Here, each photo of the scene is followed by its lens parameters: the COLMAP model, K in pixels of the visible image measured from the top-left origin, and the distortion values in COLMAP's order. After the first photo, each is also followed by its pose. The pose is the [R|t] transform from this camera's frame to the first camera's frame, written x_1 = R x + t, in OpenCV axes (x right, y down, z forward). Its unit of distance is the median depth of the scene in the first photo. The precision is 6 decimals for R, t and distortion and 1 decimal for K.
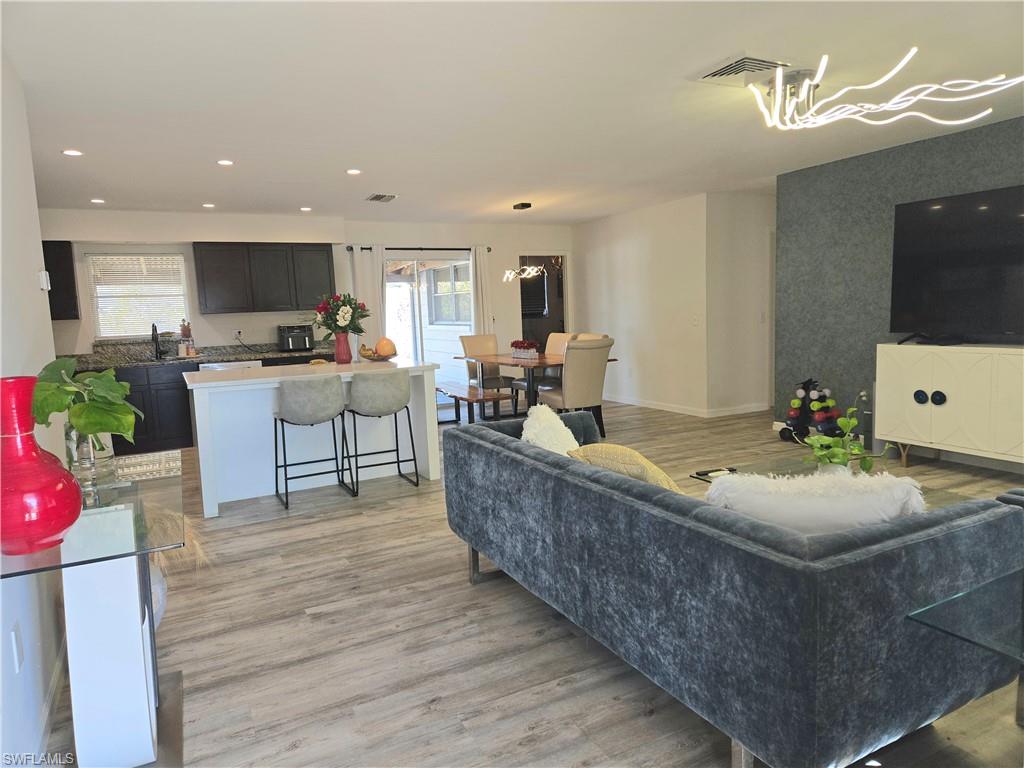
lens RADIAL K [[677.6, 0, 516.9], [0, 677.6, 383.9], [0, 0, 1]] dist [0.085259, -0.088576]
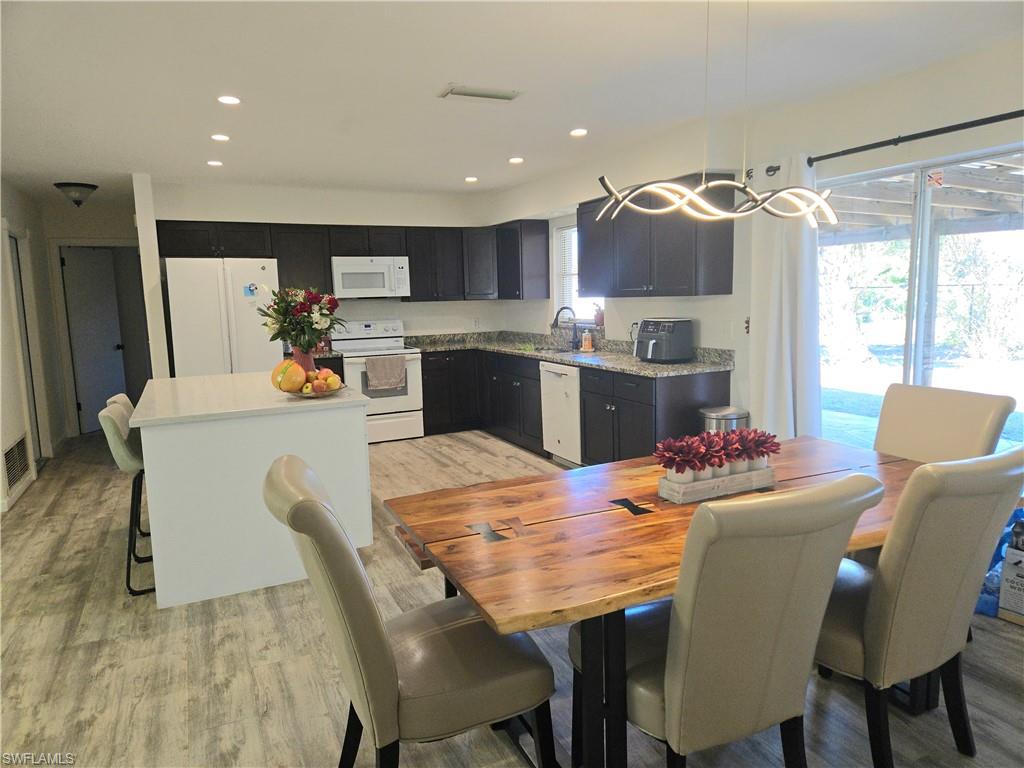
lens RADIAL K [[677.6, 0, 516.9], [0, 677.6, 383.9], [0, 0, 1]] dist [0.085259, -0.088576]
pose [[-0.029802, 0.174009, -0.984293, 0.688357], [-0.088499, 0.980404, 0.176001, -0.294650], [0.995630, 0.092354, -0.013818, 2.075609]]
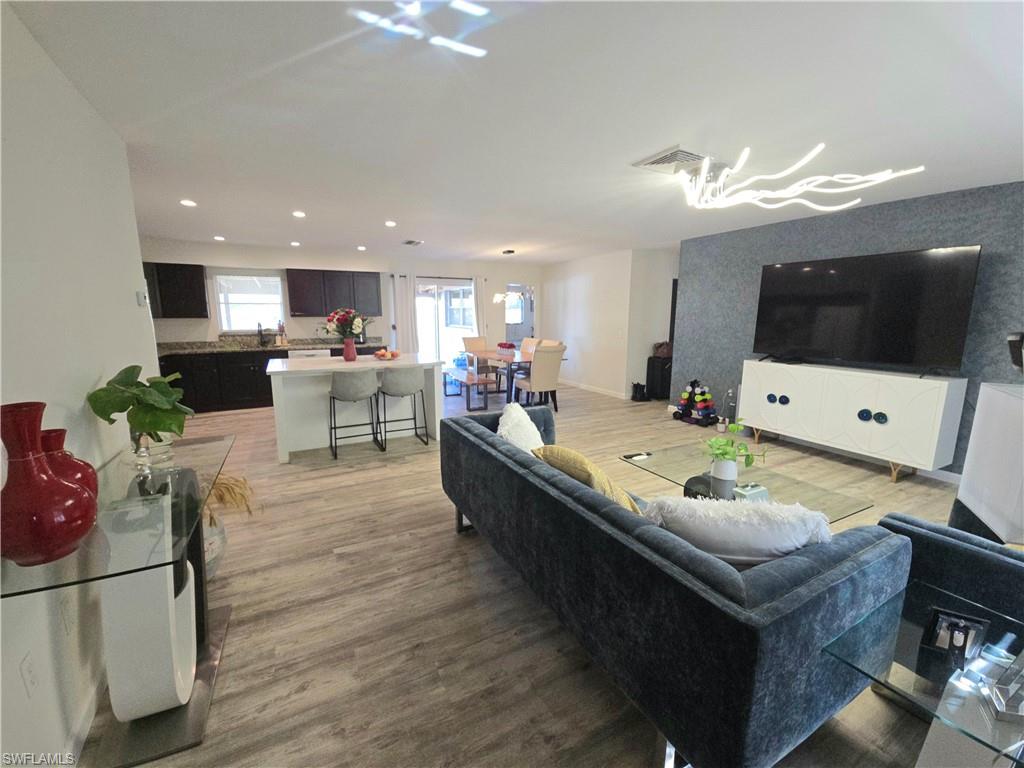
lens RADIAL K [[420.2, 0, 506.9], [0, 420.2, 386.5], [0, 0, 1]] dist [-0.009174, 0.000156]
pose [[0.999081, 0.040976, 0.012582, 0.010833], [-0.041641, 0.997439, 0.058143, -0.052286], [-0.010167, -0.058614, 0.998229, 0.170359]]
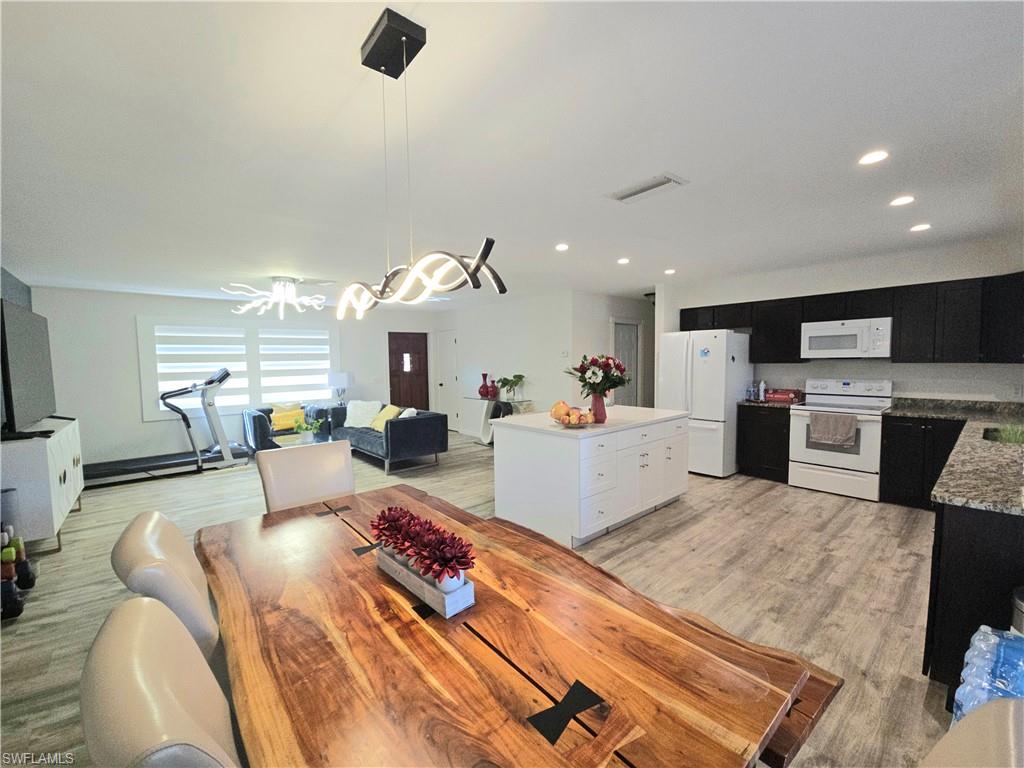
lens RADIAL K [[420.2, 0, 506.9], [0, 420.2, 386.5], [0, 0, 1]] dist [-0.009174, 0.000156]
pose [[-0.977478, 0.071149, -0.198685, -0.019356], [0.033854, 0.982128, 0.185144, -0.345473], [0.208306, 0.174248, -0.962417, 2.671920]]
